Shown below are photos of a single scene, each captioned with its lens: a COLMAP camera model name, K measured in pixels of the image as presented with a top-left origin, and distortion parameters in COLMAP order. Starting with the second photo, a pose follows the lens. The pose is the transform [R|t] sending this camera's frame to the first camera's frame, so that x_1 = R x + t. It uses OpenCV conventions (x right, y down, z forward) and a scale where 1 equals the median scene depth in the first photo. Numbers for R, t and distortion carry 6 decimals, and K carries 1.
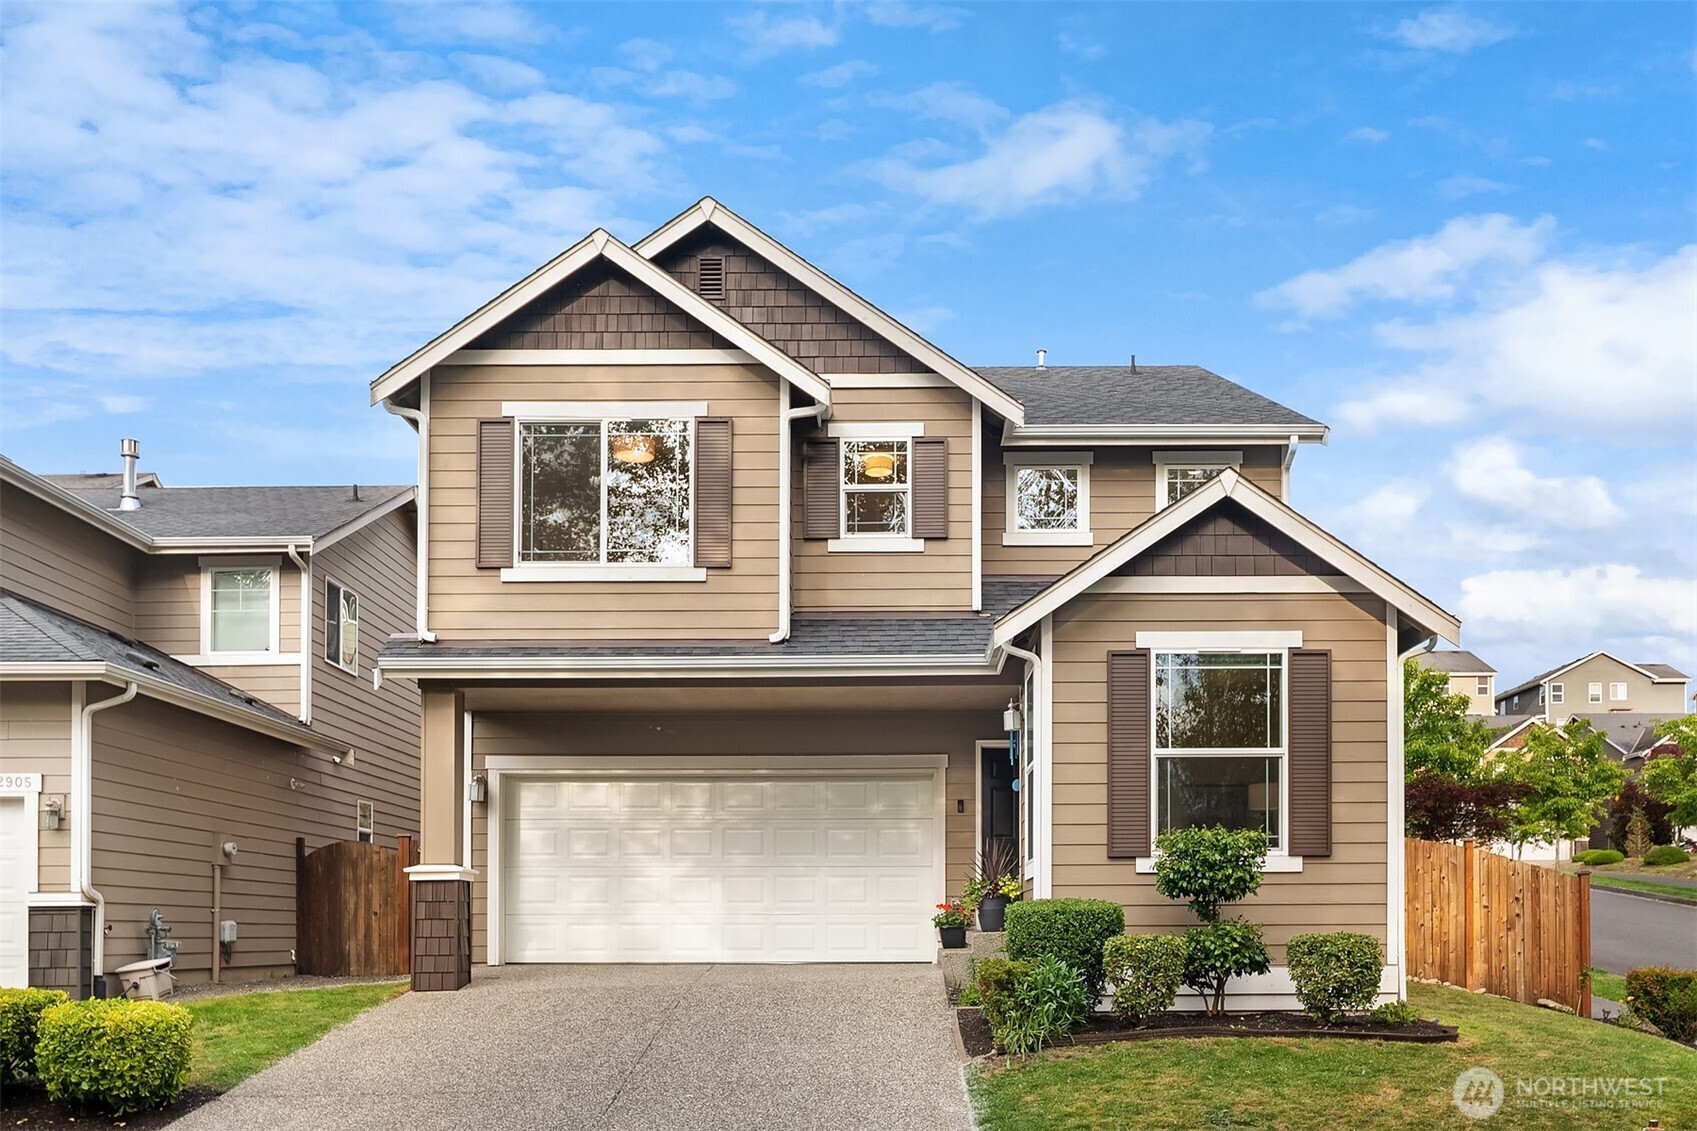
lens RADIAL K [[1430.3, 0, 964.6], [0, 1430.3, 612.0], [0, 0, 1]] dist [-0.001687, -0.009609]
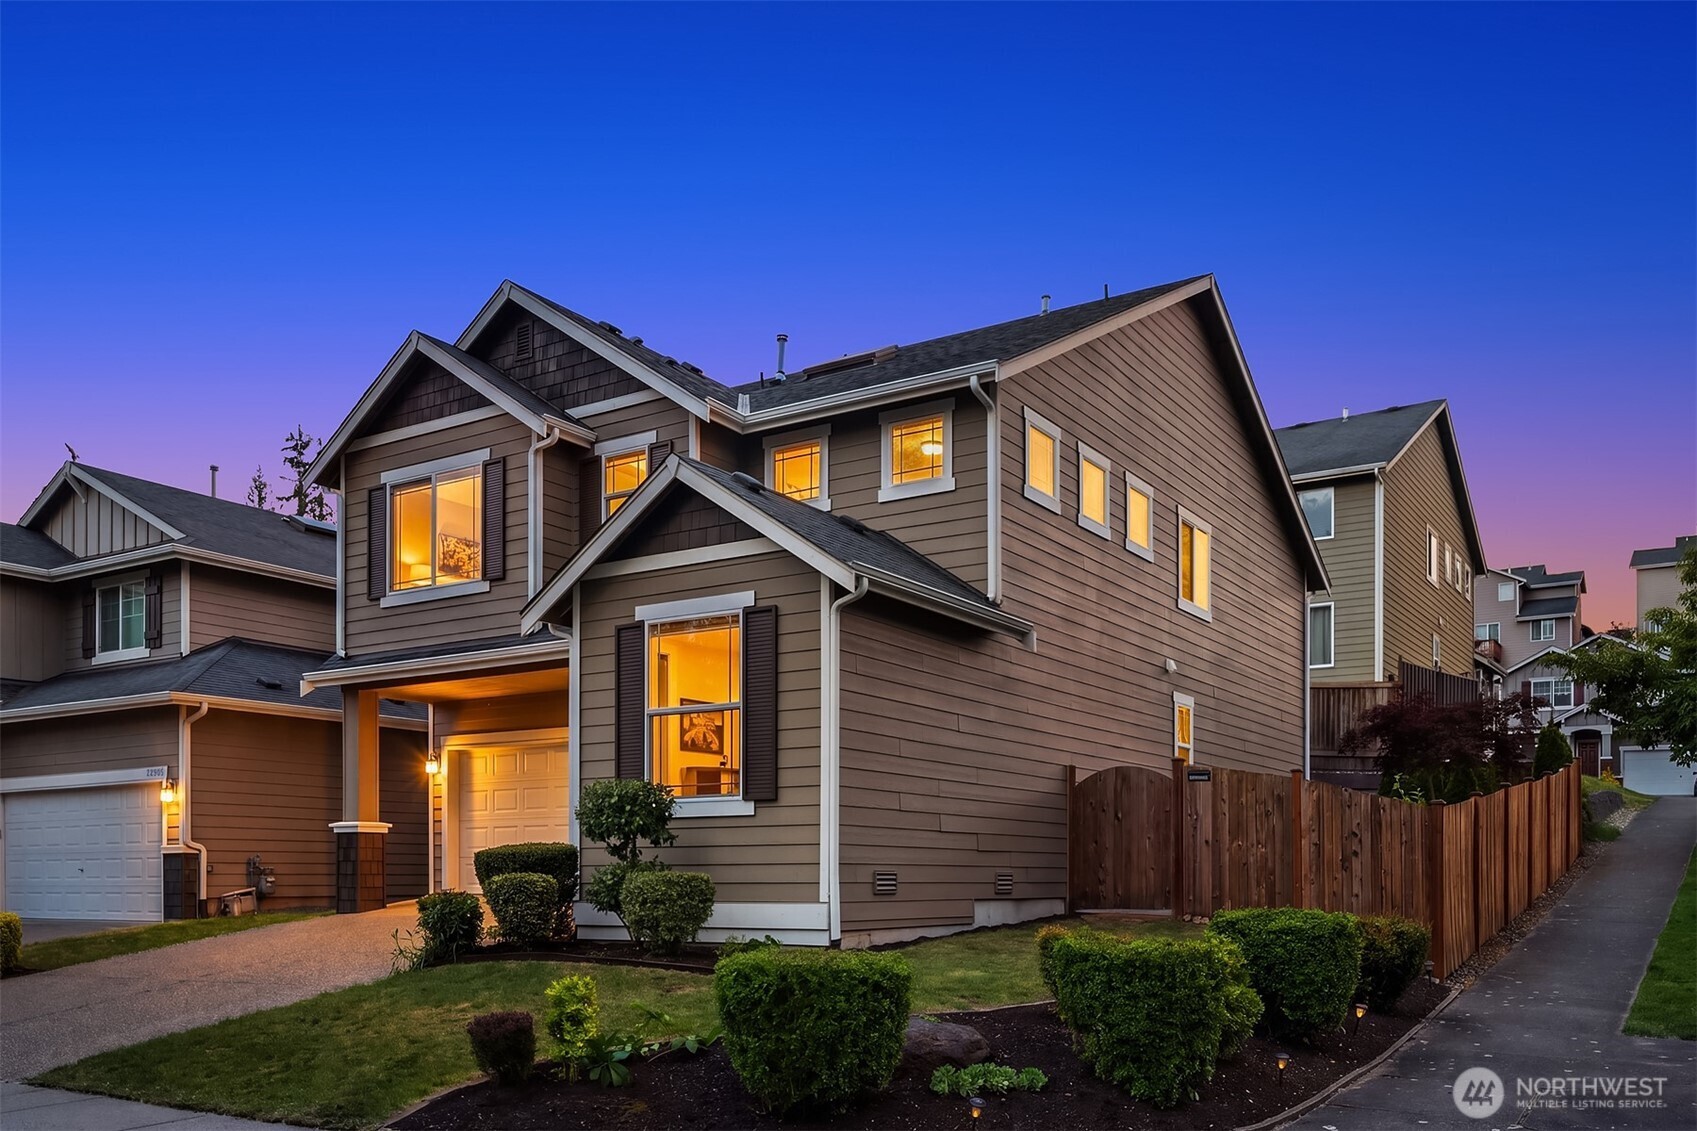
lens RADIAL K [[1419.7, 0, 851.8], [0, 1419.7, 544.1], [0, 0, 1]] dist [-0.003675, -0.000749]
pose [[0.831021, -0.123673, -0.542319, 0.766441], [0.120100, 0.991866, -0.042154, 0.028211], [0.543121, -0.030102, 0.839115, 0.127162]]
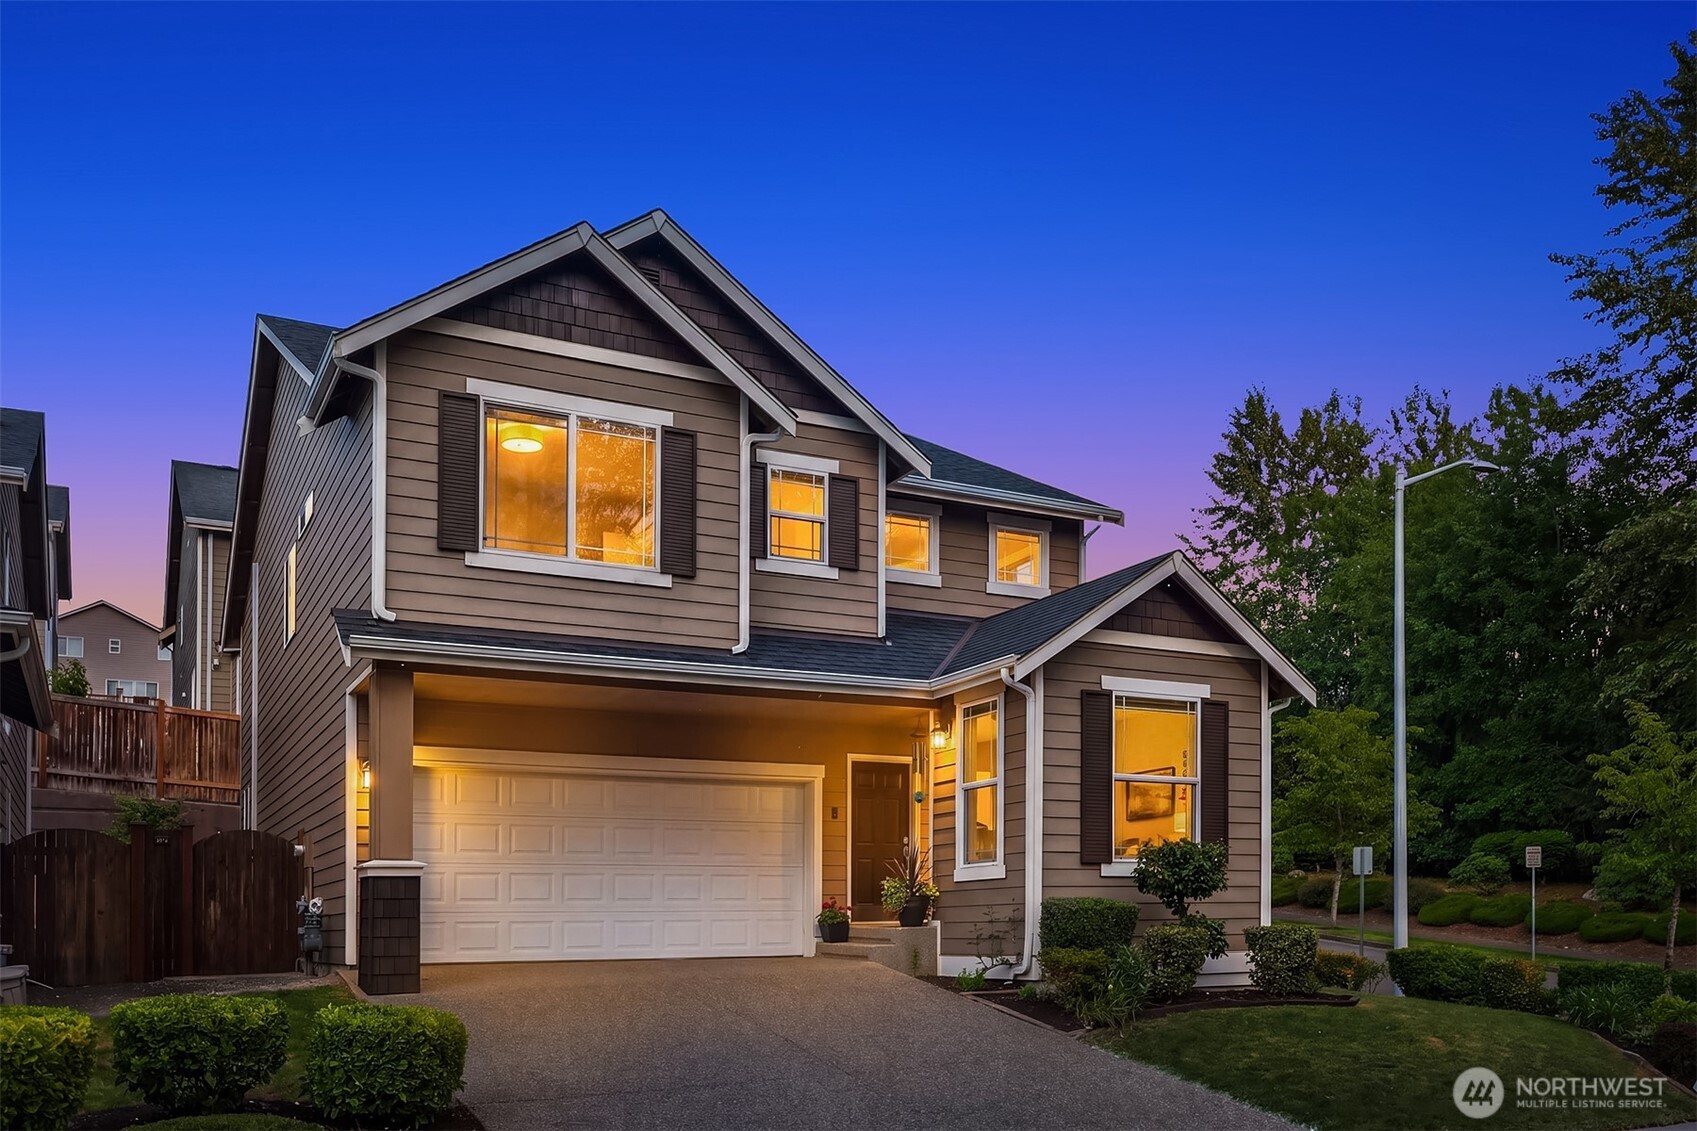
lens RADIAL K [[1394.5, 0, 847.2], [0, 1394.5, 622.1], [0, 0, 1]] dist [-0.001884, 0.005851]
pose [[0.882962, 0.093519, 0.460035, -0.529672], [-0.094365, 0.995312, -0.021215, 0.012232], [-0.459862, -0.024680, 0.887647, 0.051947]]
